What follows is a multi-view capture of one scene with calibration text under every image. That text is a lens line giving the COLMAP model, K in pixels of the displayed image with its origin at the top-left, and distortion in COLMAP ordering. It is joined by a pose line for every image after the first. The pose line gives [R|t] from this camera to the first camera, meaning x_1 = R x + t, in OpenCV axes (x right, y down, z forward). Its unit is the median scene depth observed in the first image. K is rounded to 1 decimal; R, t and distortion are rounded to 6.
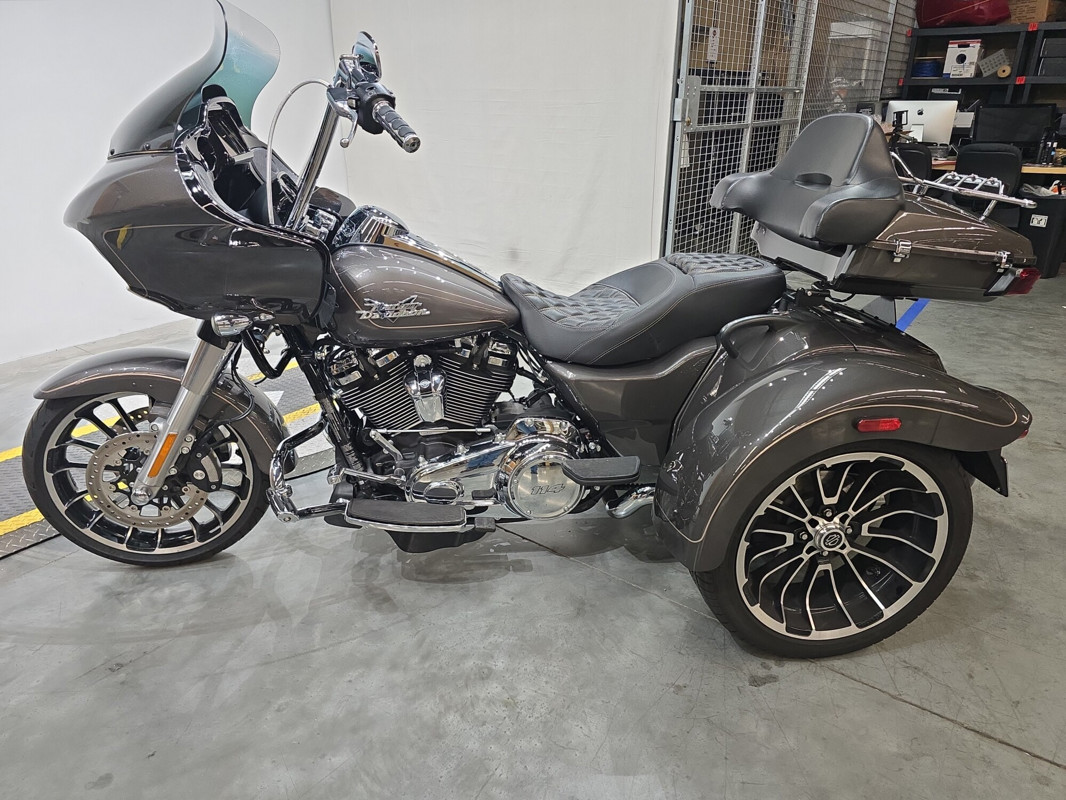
lens RADIAL K [[707.1, 0, 533.0], [0, 707.1, 400.0], [0, 0, 1]] dist [-0.006495, -0.003864]
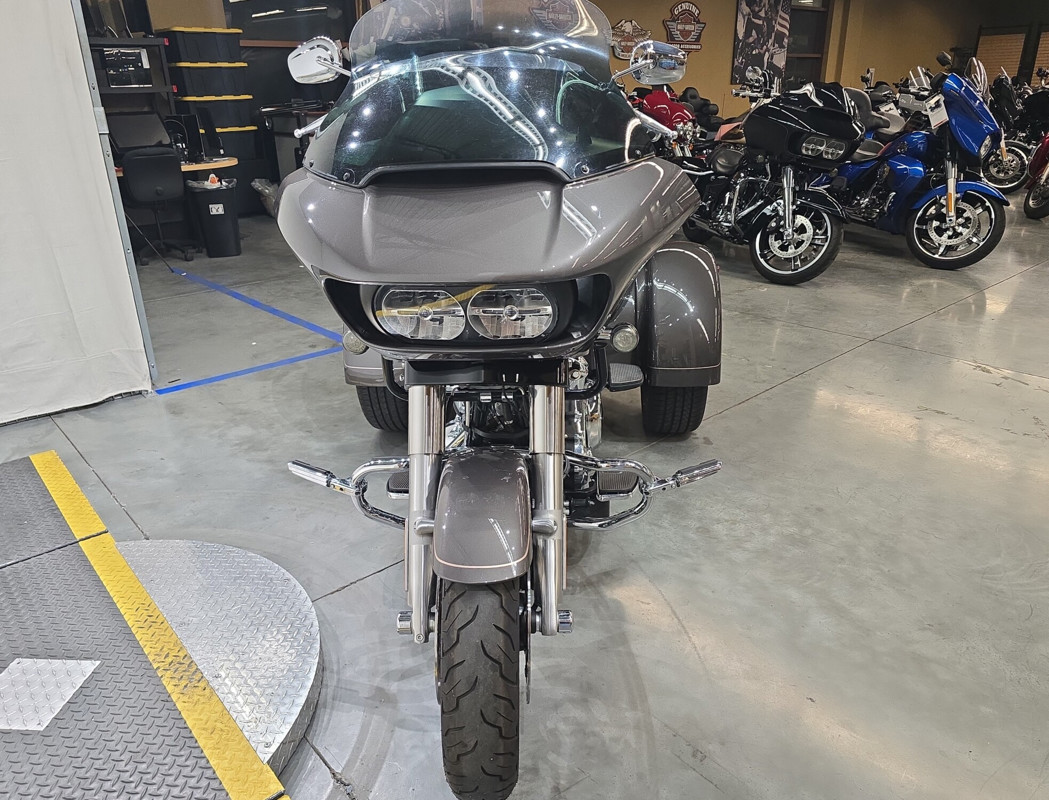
lens RADIAL K [[749.3, 0, 524.5], [0, 749.3, 400.0], [0, 0, 1]] dist [-0.011087, -0.004270]
pose [[0.175483, -0.357868, 0.917135, -1.096424], [0.390732, 0.880393, 0.268769, -0.273980], [-0.903623, 0.311189, 0.294325, 0.681740]]
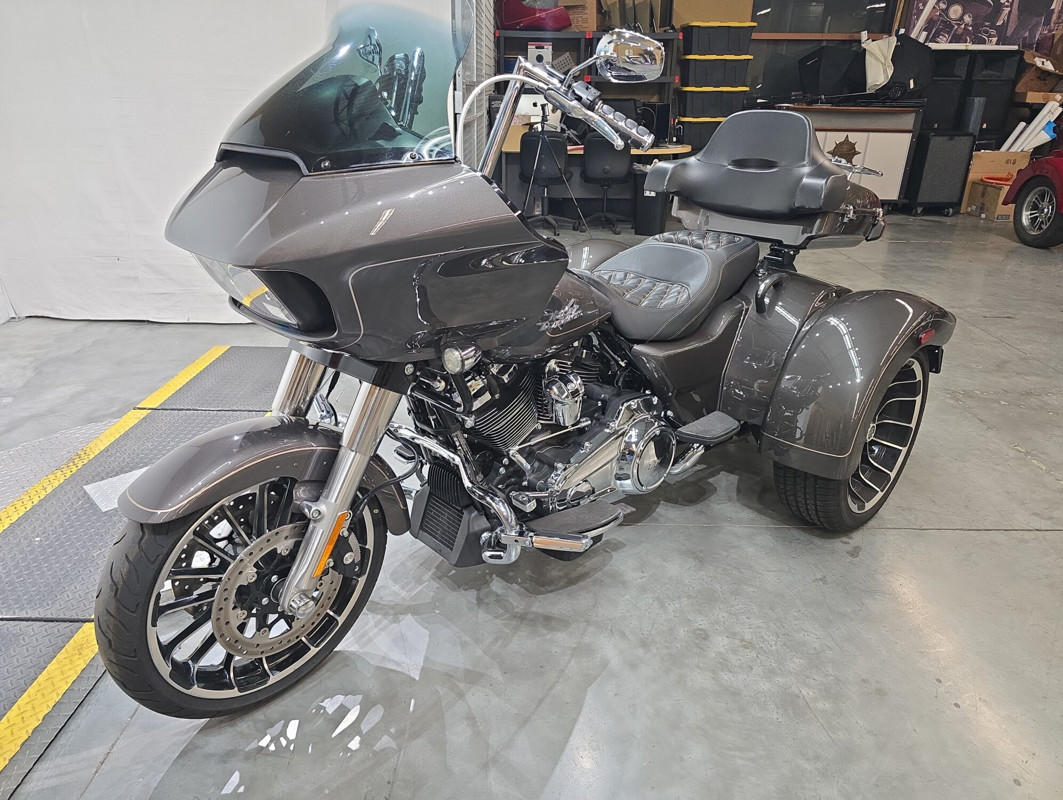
lens RADIAL K [[723.0, 0, 531.5], [0, 723.0, 400.0], [0, 0, 1]] dist [-0.007669, -0.003289]
pose [[0.801632, -0.216221, 0.557346, -0.675762], [0.212567, 0.974467, 0.072307, -0.077992], [-0.558750, 0.060510, 0.827126, 0.179618]]
